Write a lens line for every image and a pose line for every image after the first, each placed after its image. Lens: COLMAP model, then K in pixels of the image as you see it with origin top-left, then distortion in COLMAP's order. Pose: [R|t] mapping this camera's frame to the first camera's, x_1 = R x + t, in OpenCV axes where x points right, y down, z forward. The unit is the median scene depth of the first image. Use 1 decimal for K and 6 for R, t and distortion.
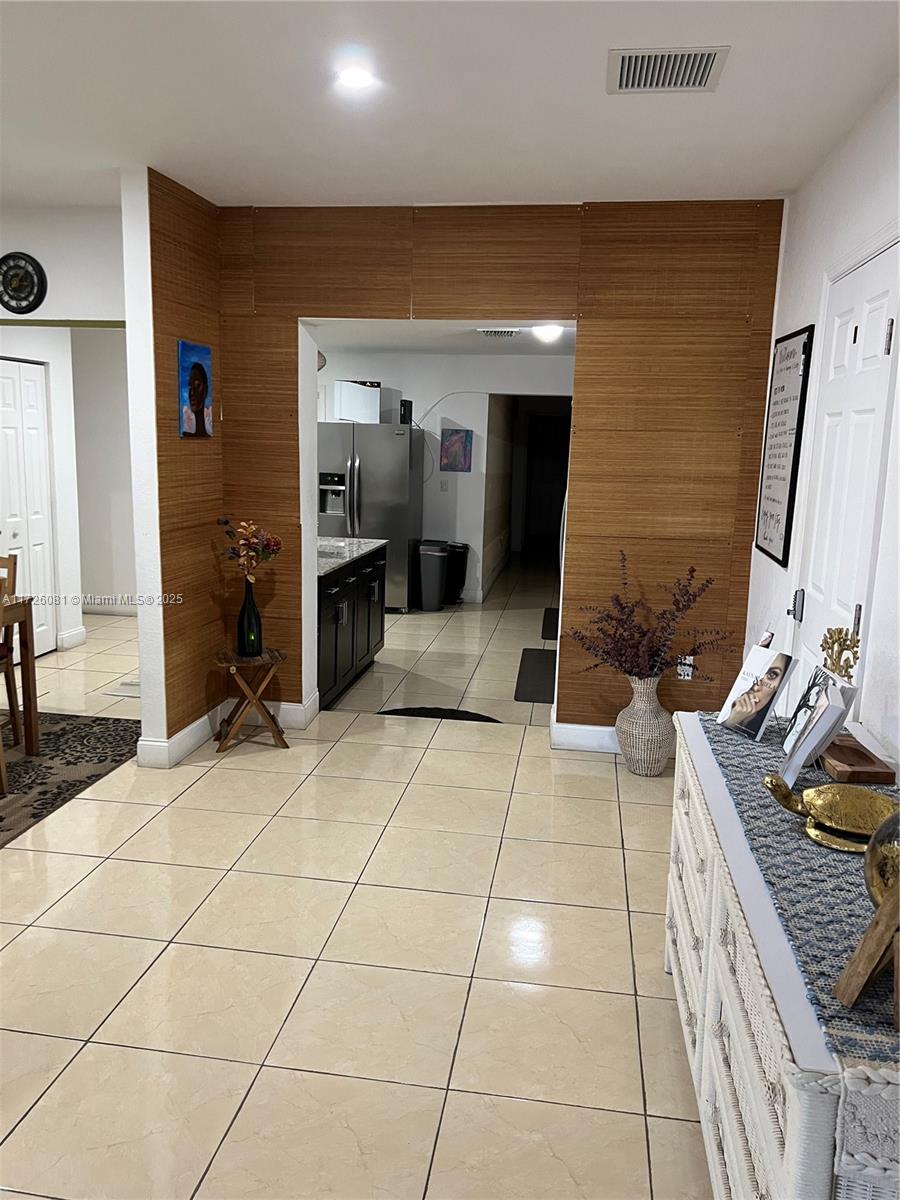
lens RADIAL K [[906.2, 0, 451.9], [0, 906.2, 612.4], [0, 0, 1]] dist [0.064617, -0.075281]
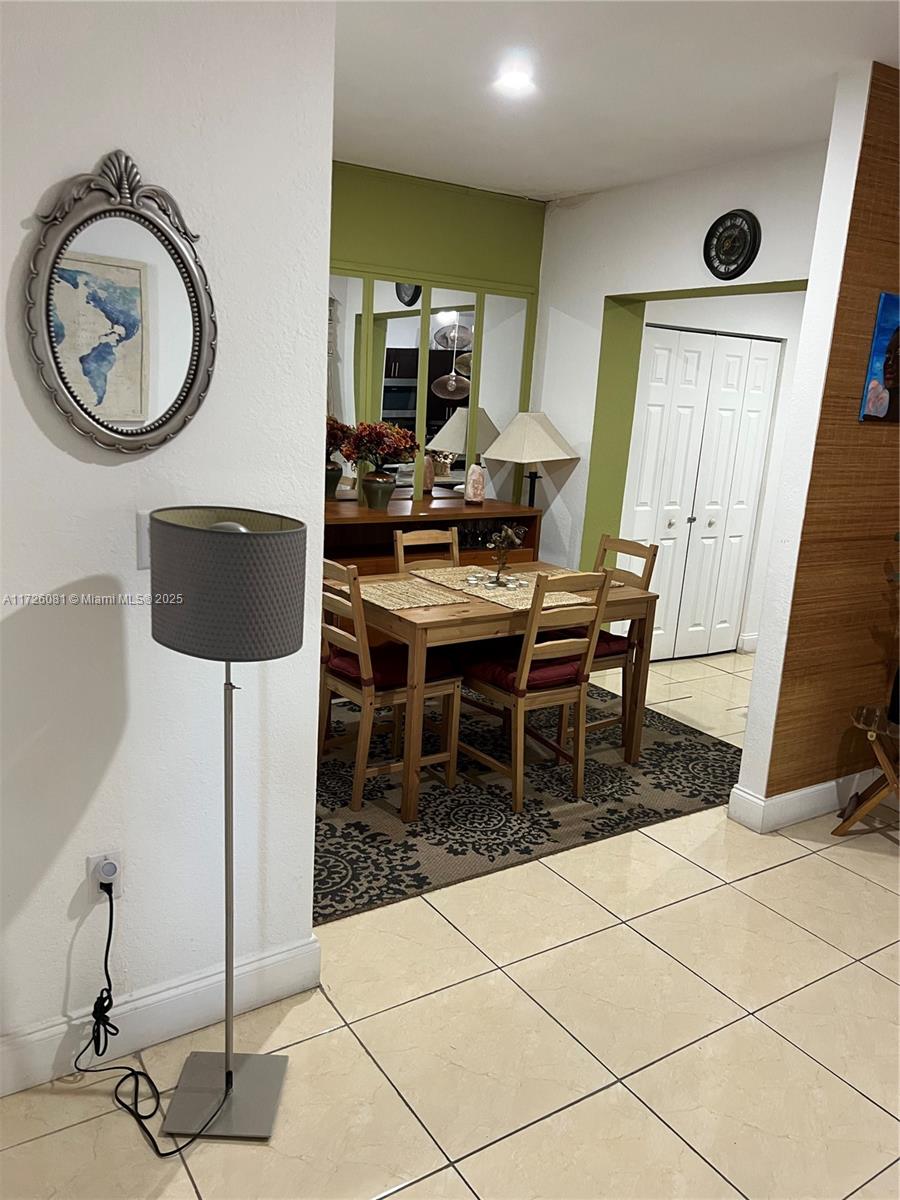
lens RADIAL K [[906.2, 0, 444.8], [0, 906.2, 600.6], [0, 0, 1]] dist [0.064617, -0.075281]
pose [[0.666021, 0.177495, -0.724508, 0.050410], [-0.179814, 0.980838, 0.074995, -0.039523], [0.723936, 0.080329, 0.685174, 0.232087]]
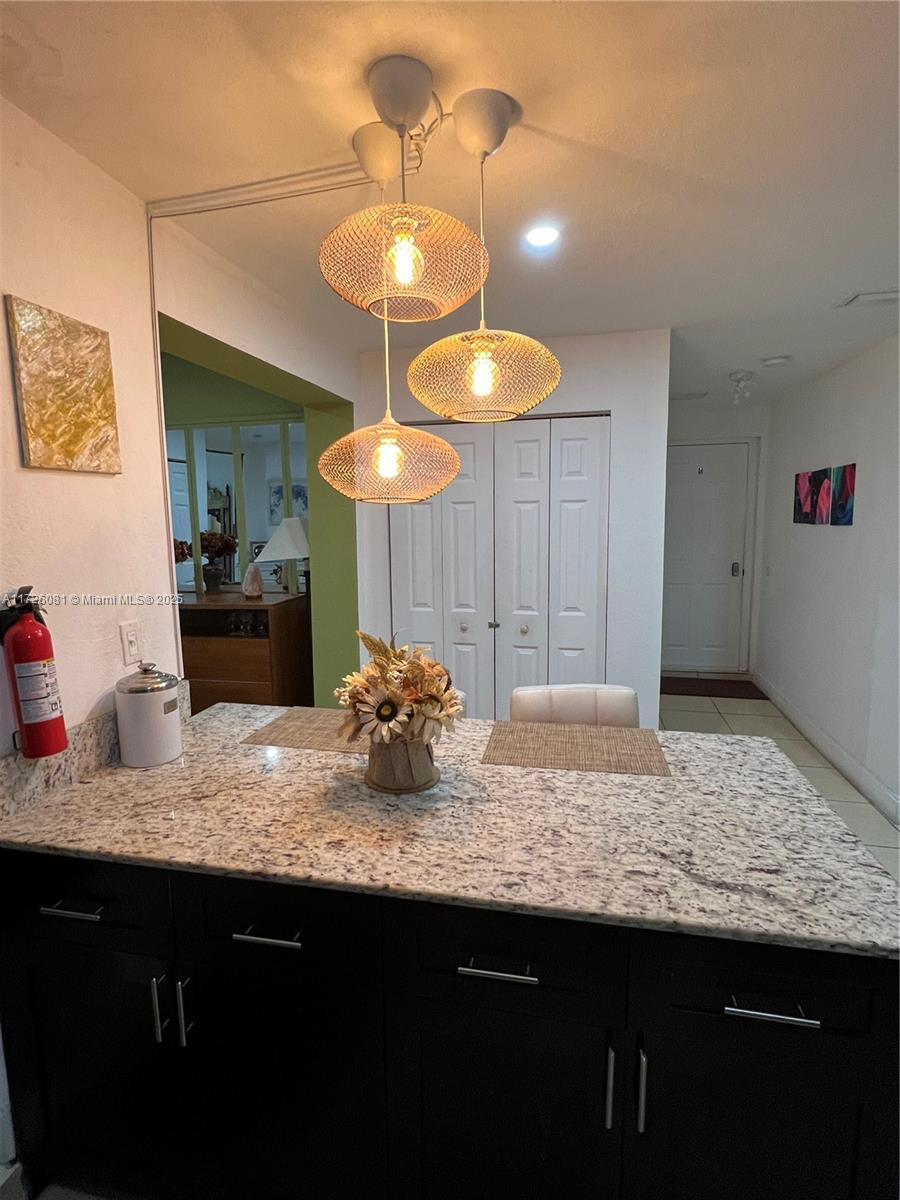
lens RADIAL K [[612.2, 0, 442.4], [0, 612.2, 590.2], [0, 0, 1]] dist [-0.004735, 0.000398]
pose [[-0.064934, 0.089831, -0.993838, 0.095920], [-0.175976, 0.979300, 0.100015, -0.231084], [0.982250, 0.181386, -0.047782, 1.348106]]
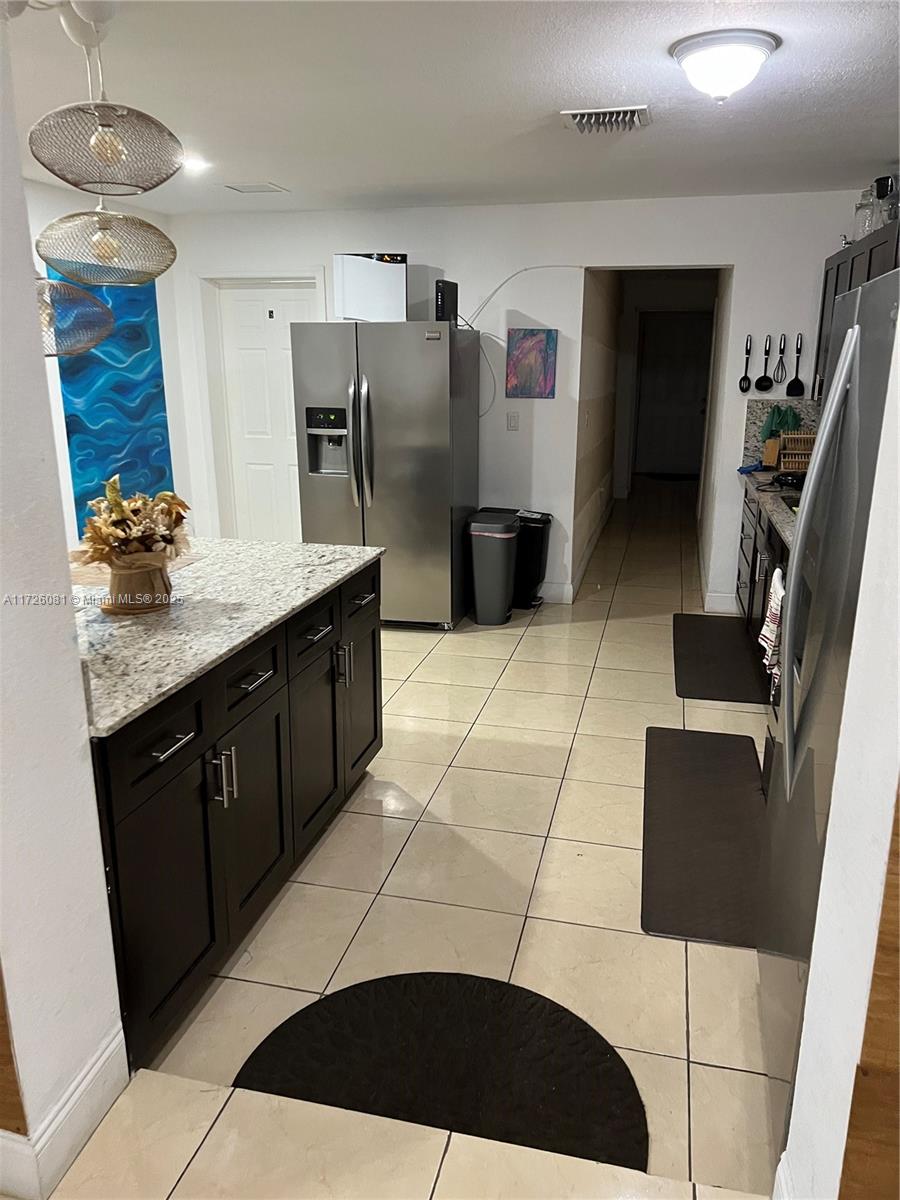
lens RADIAL K [[906.2, 0, 452.4], [0, 906.2, 605.2], [0, 0, 1]] dist [0.064617, -0.075281]
pose [[0.995016, -0.002005, -0.099697, 0.027279], [0.010109, 0.996675, 0.080848, -0.135651], [0.099203, -0.081453, 0.991728, 0.762750]]
